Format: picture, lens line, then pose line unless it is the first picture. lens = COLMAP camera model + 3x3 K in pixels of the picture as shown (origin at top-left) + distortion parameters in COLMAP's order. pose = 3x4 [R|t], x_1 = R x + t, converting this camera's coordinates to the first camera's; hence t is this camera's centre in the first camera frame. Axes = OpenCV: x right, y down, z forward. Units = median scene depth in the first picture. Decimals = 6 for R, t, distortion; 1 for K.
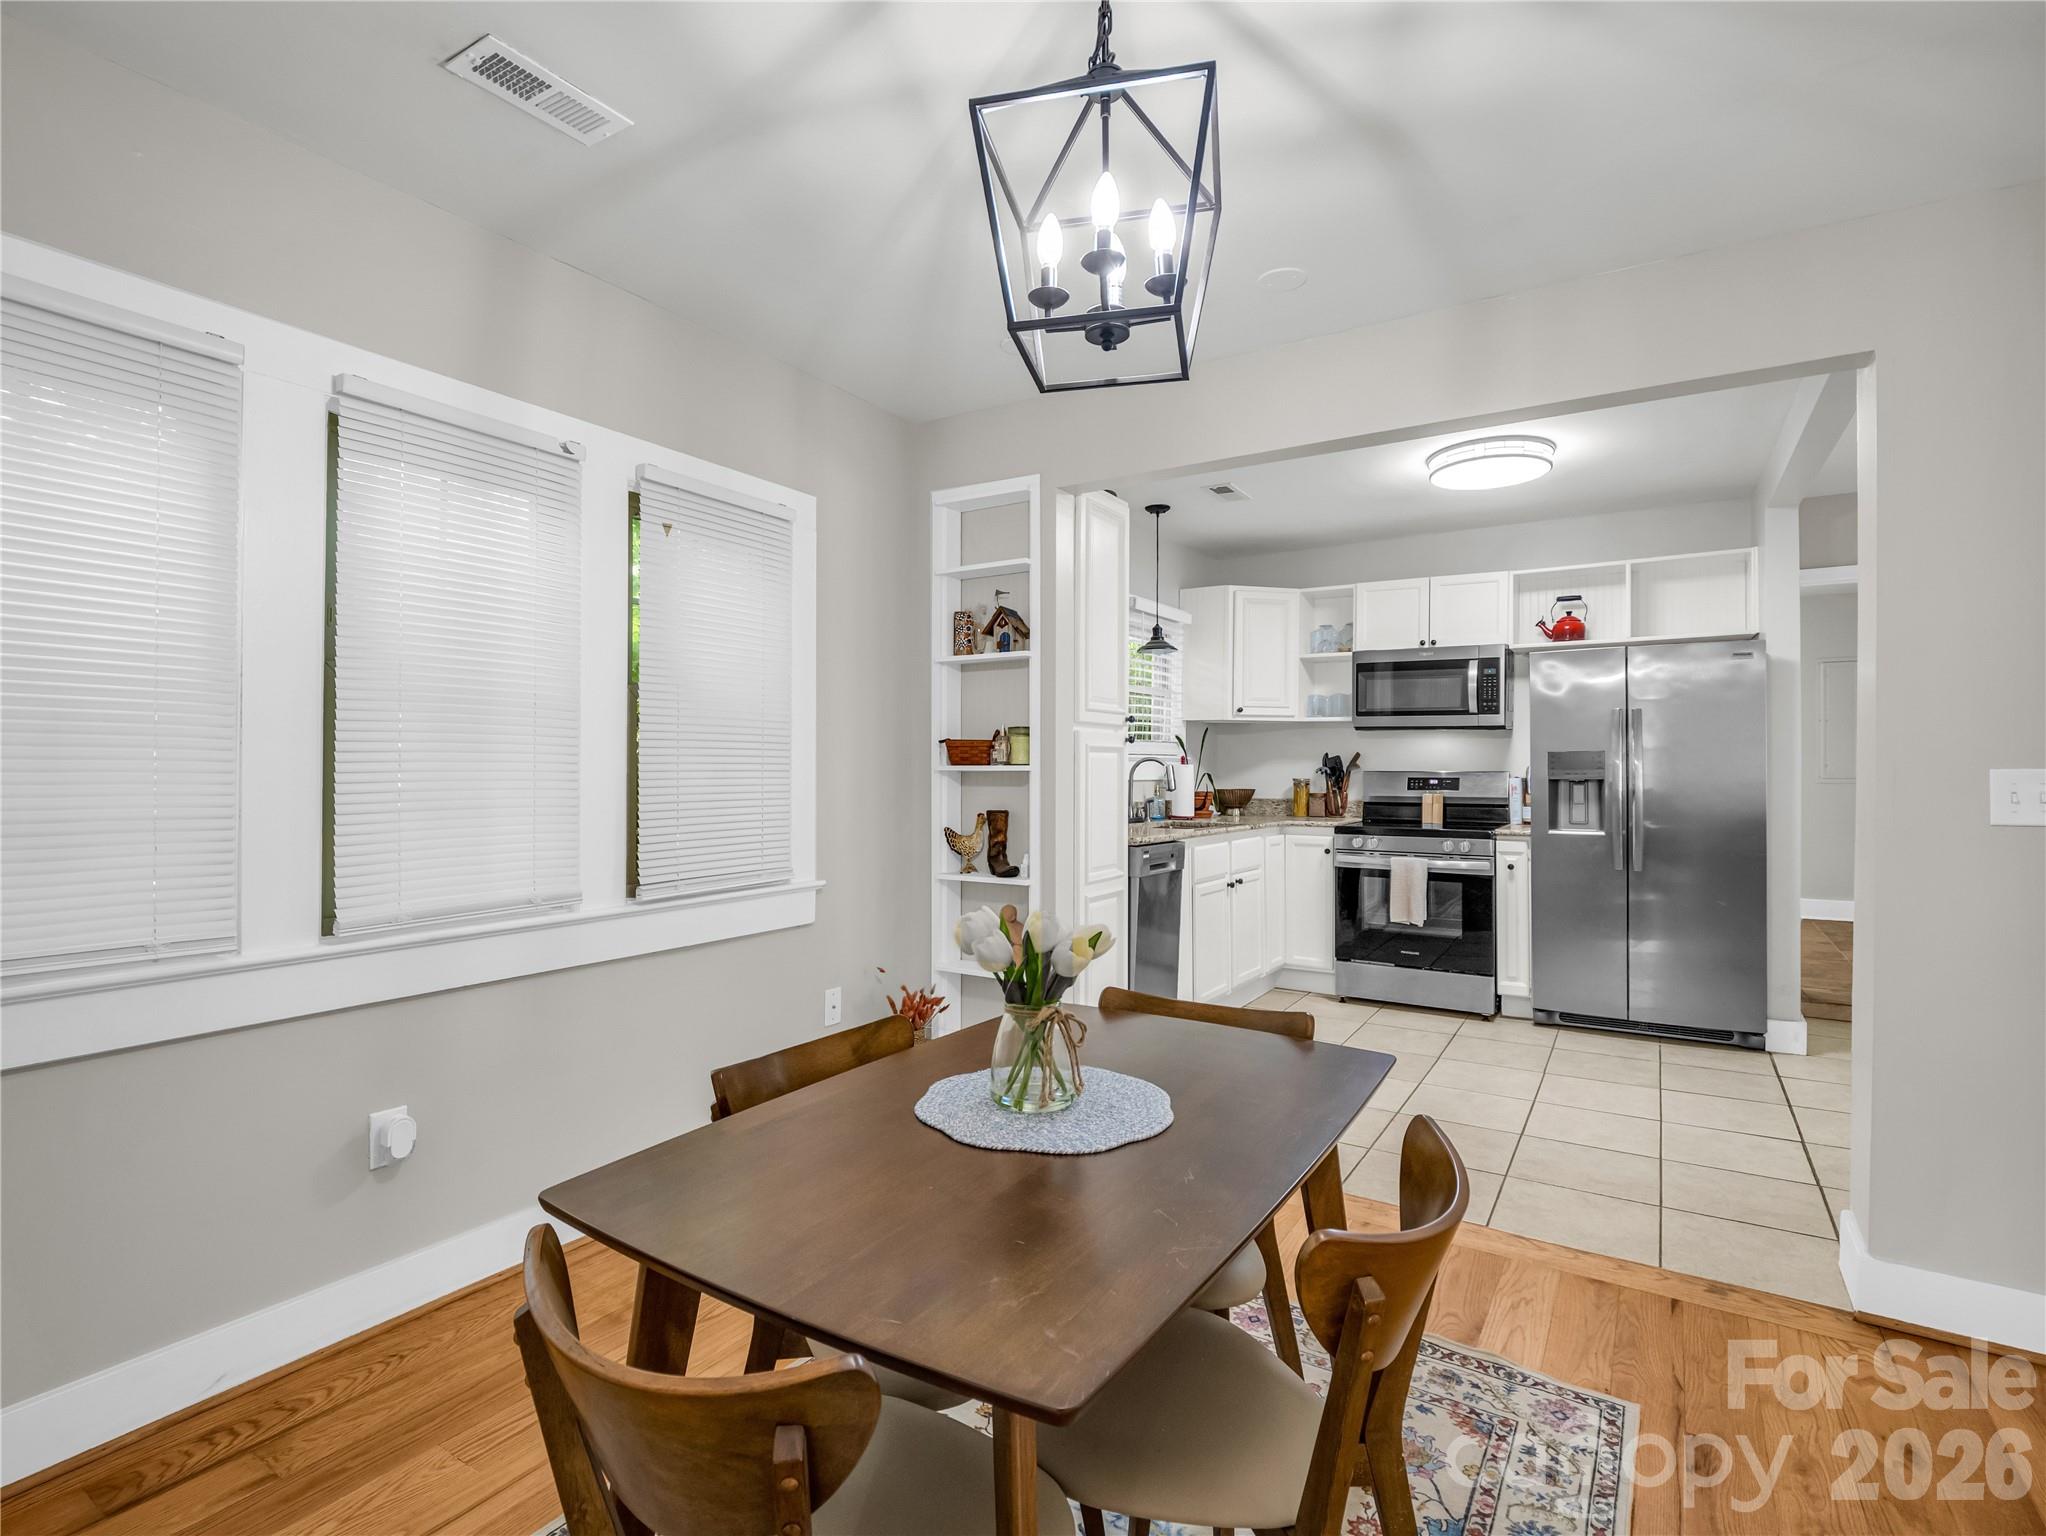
lens RADIAL K [[978.2, 0, 1023.0], [0, 978.2, 768.0], [0, 0, 1]] dist [-0.000412, -0.000268]
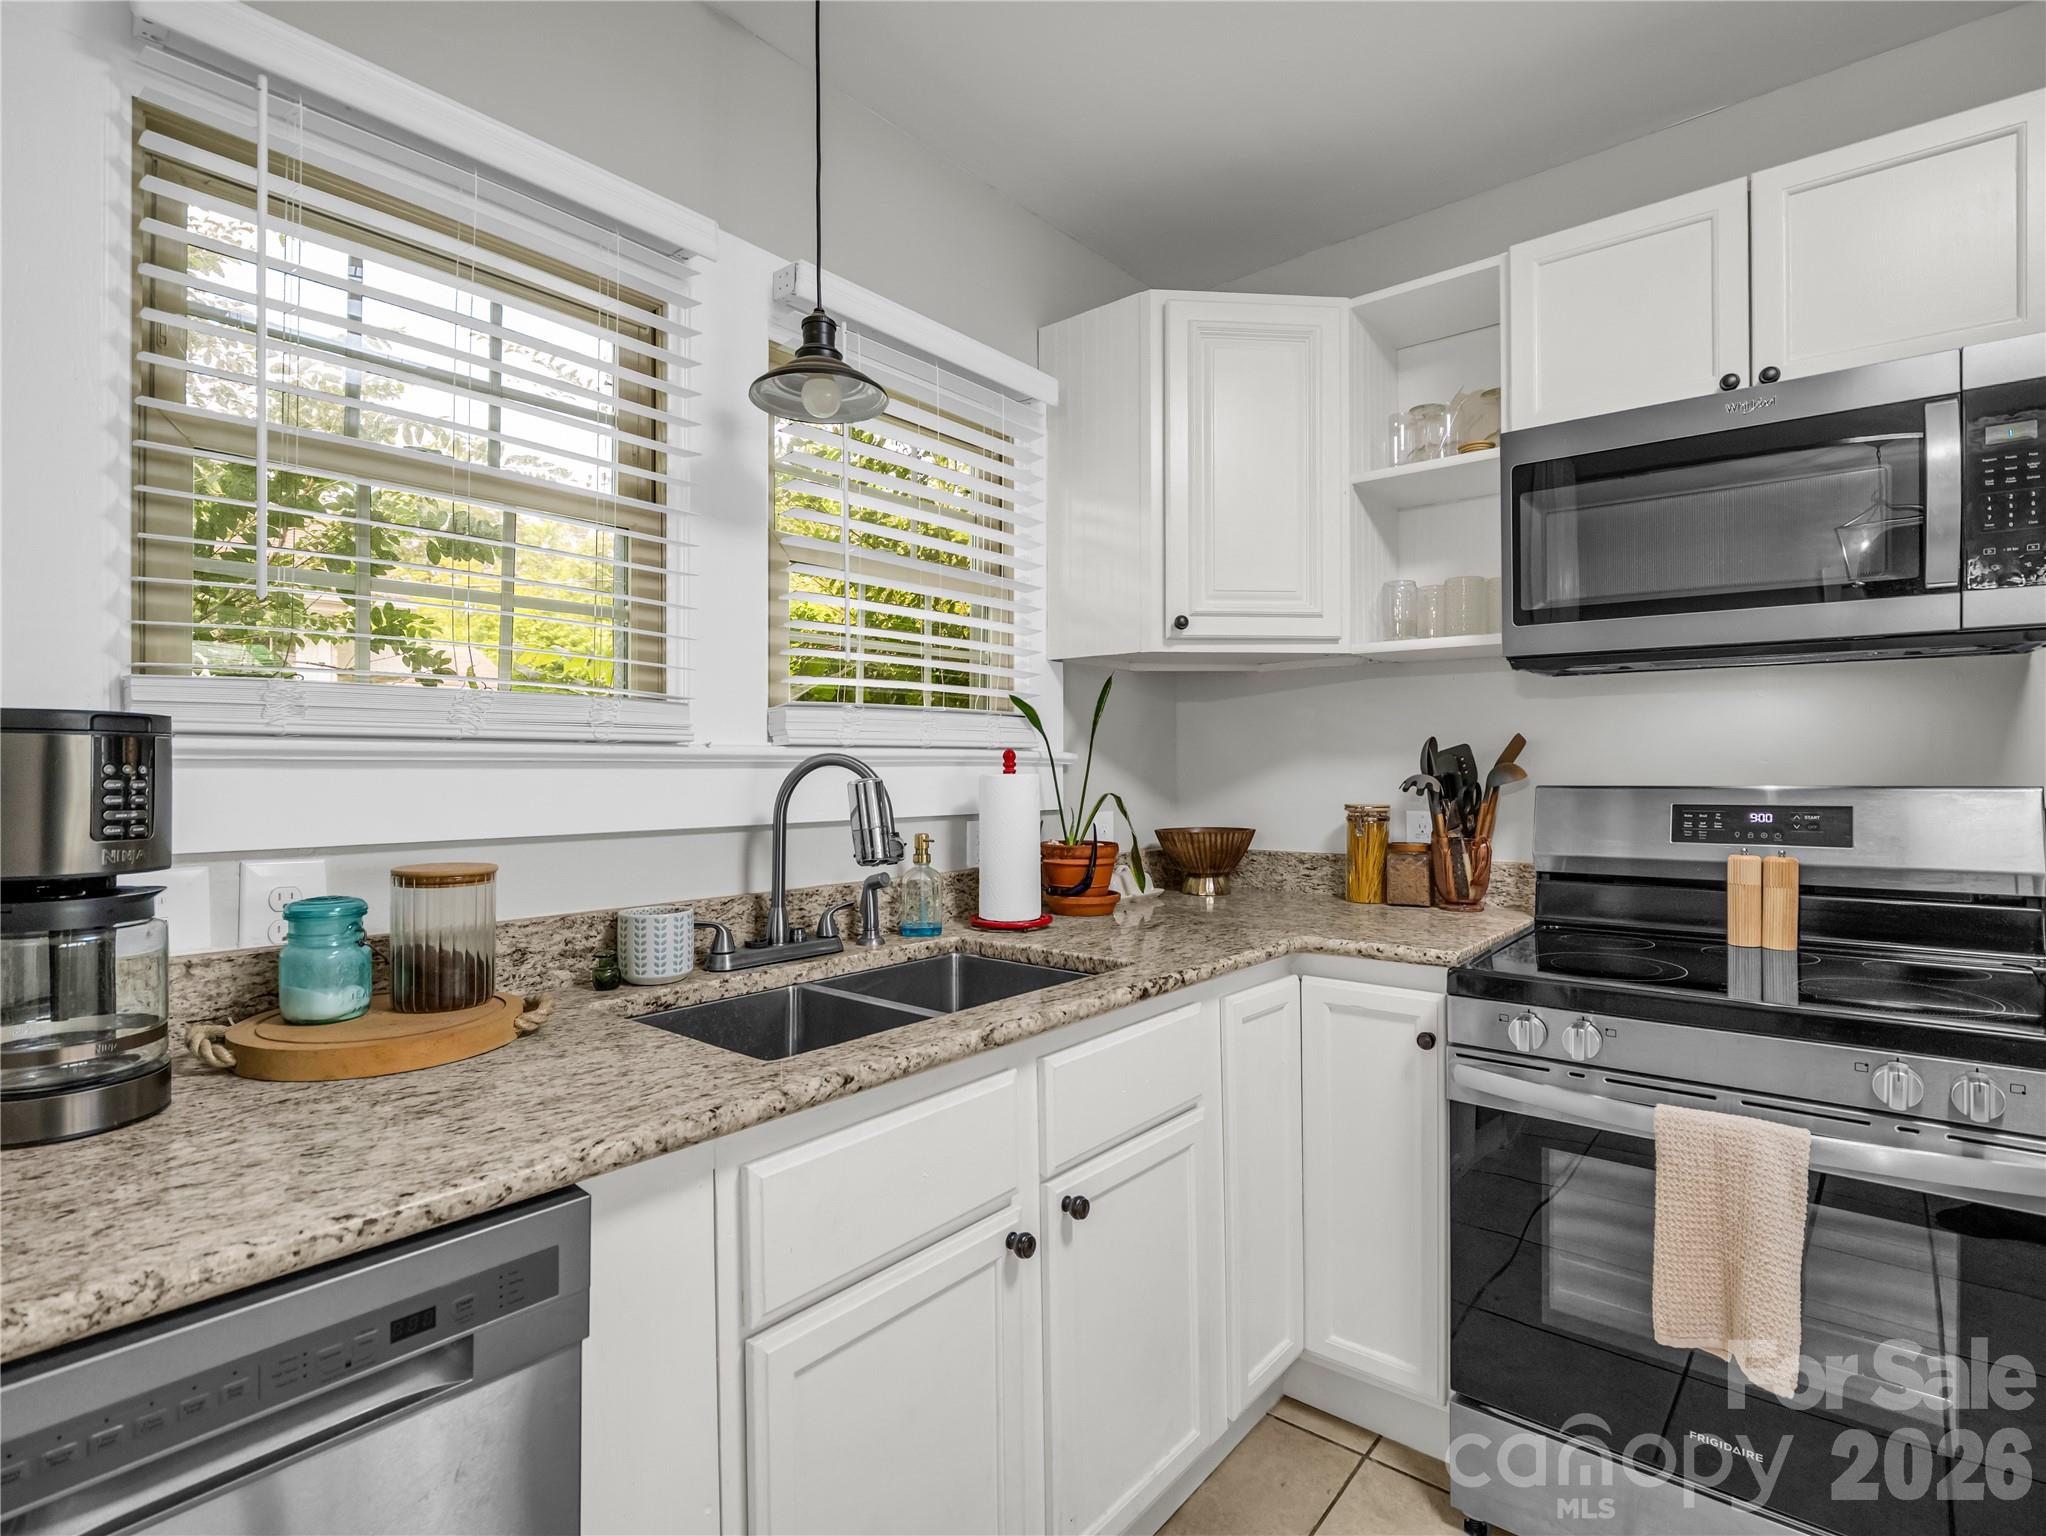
lens RADIAL K [[998.8, 0, 1023.0], [0, 998.8, 768.0], [0, 0, 1]] dist [-0.008090, -0.007336]
pose [[0.992301, -0.008568, -0.123556, 0.216480], [0.008042, 0.999956, -0.004759, -0.003253], [0.123591, 0.003729, 0.992326, 0.644328]]
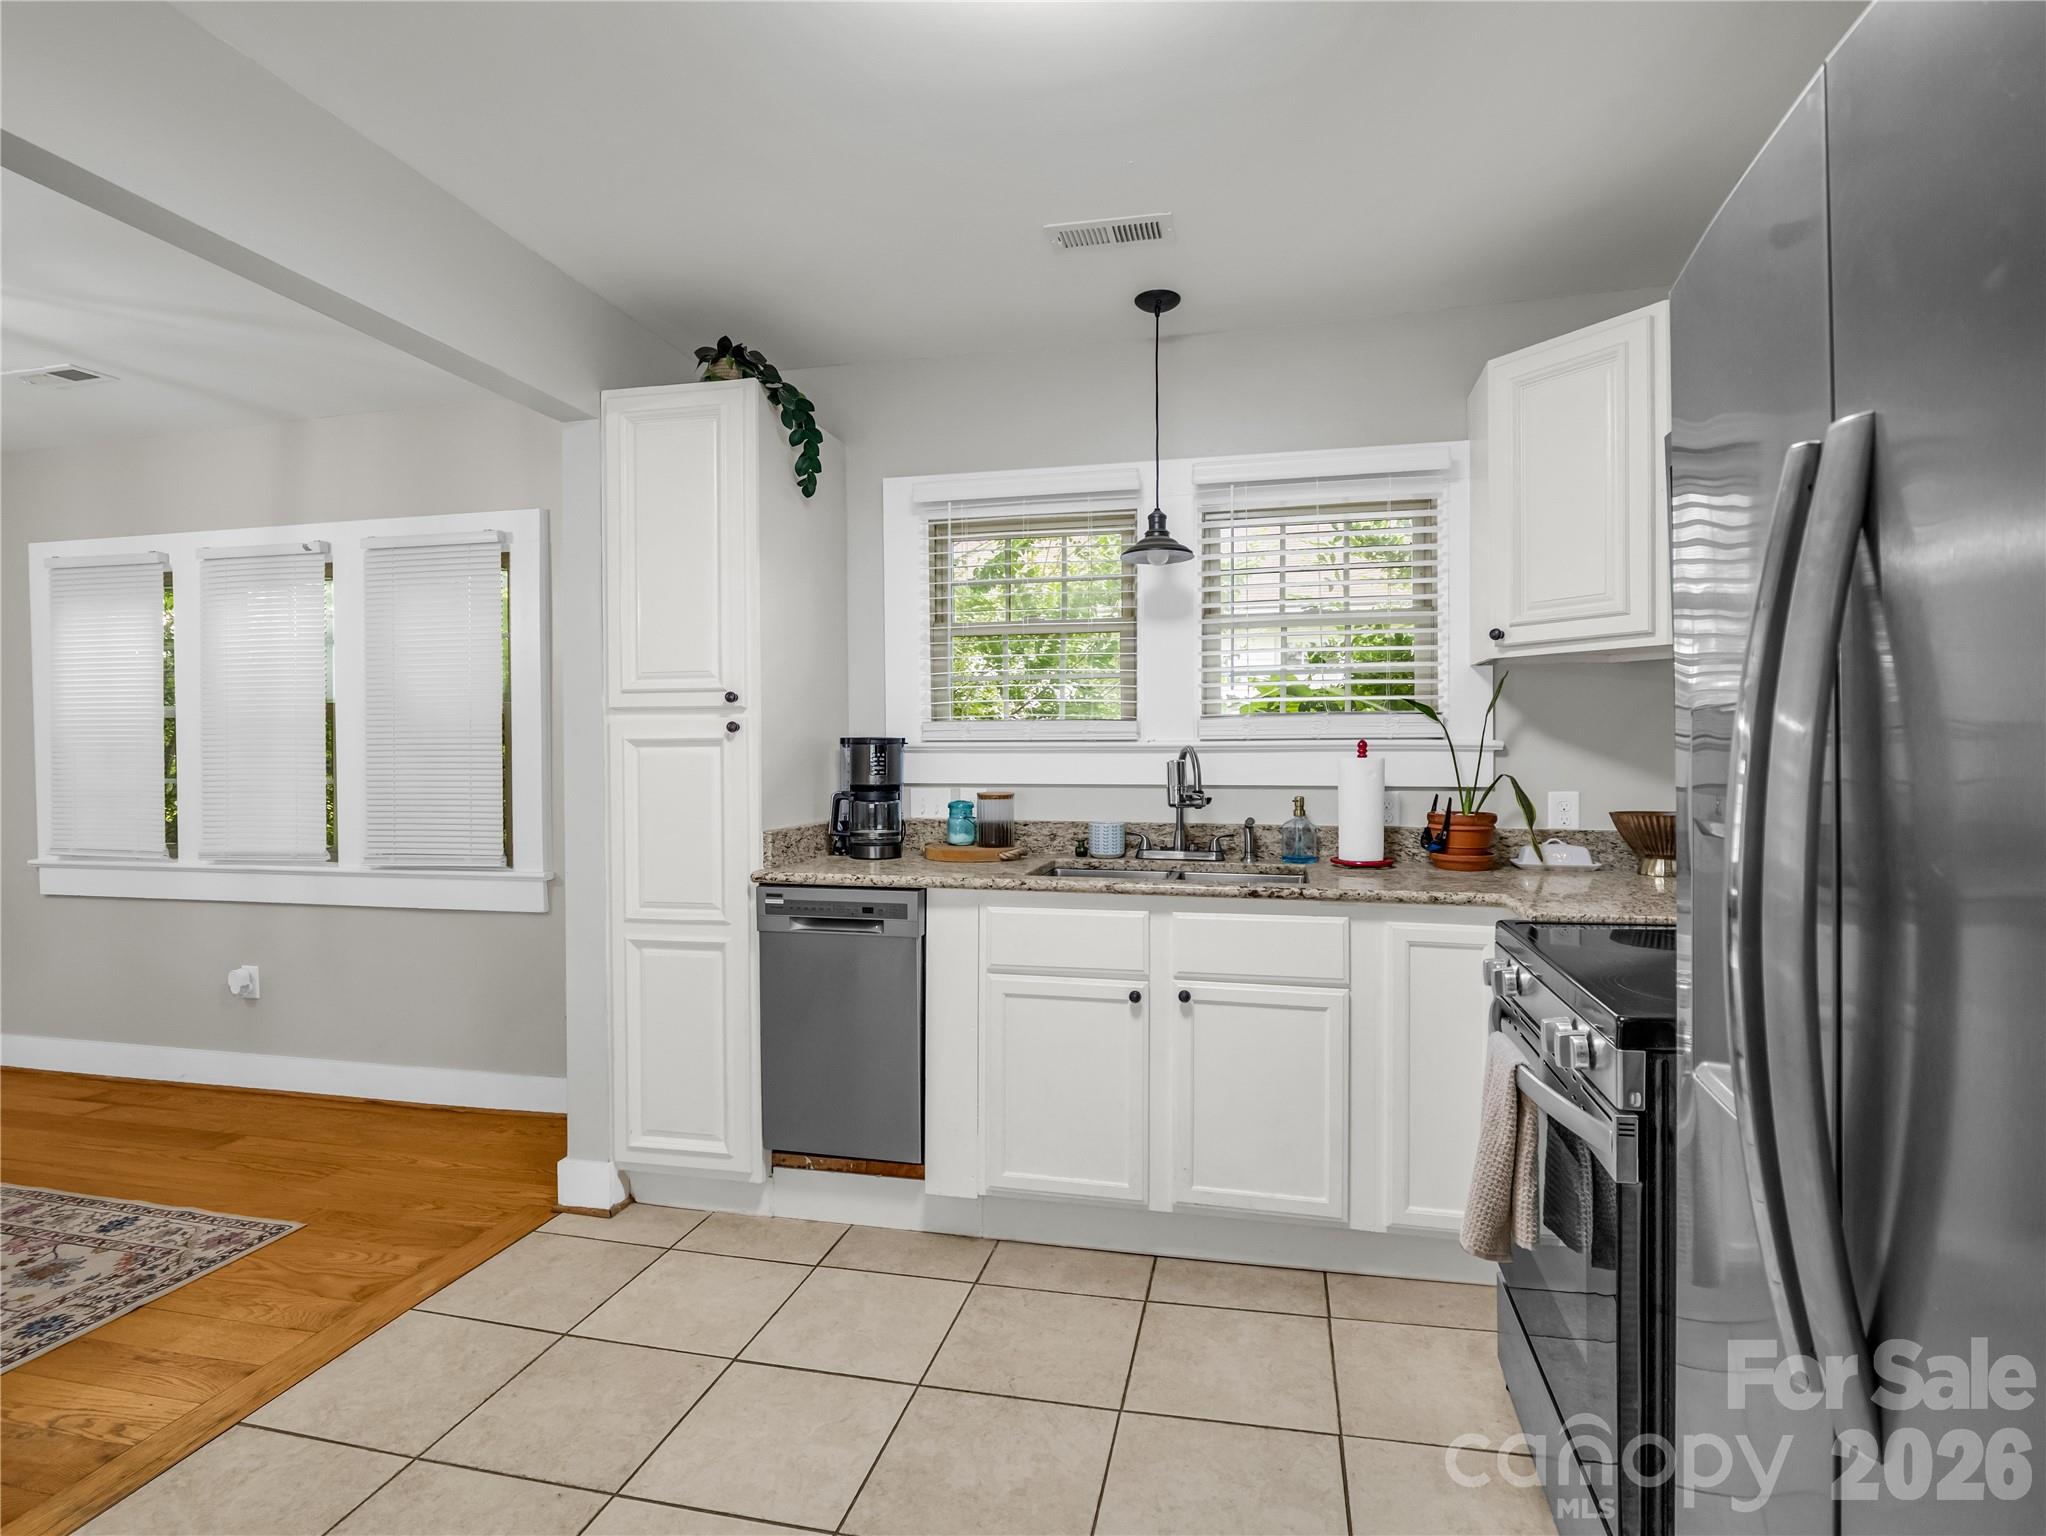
lens RADIAL K [[984.8, 0, 1081.2], [0, 984.8, 753.5], [0, 0, 1]] dist [-0.000762, -0.000238]
pose [[0.365123, -0.001460, -0.930958, 0.587940], [0.005057, 0.999987, 0.000416, -0.006252], [0.930945, -0.004860, 0.365126, 0.684873]]
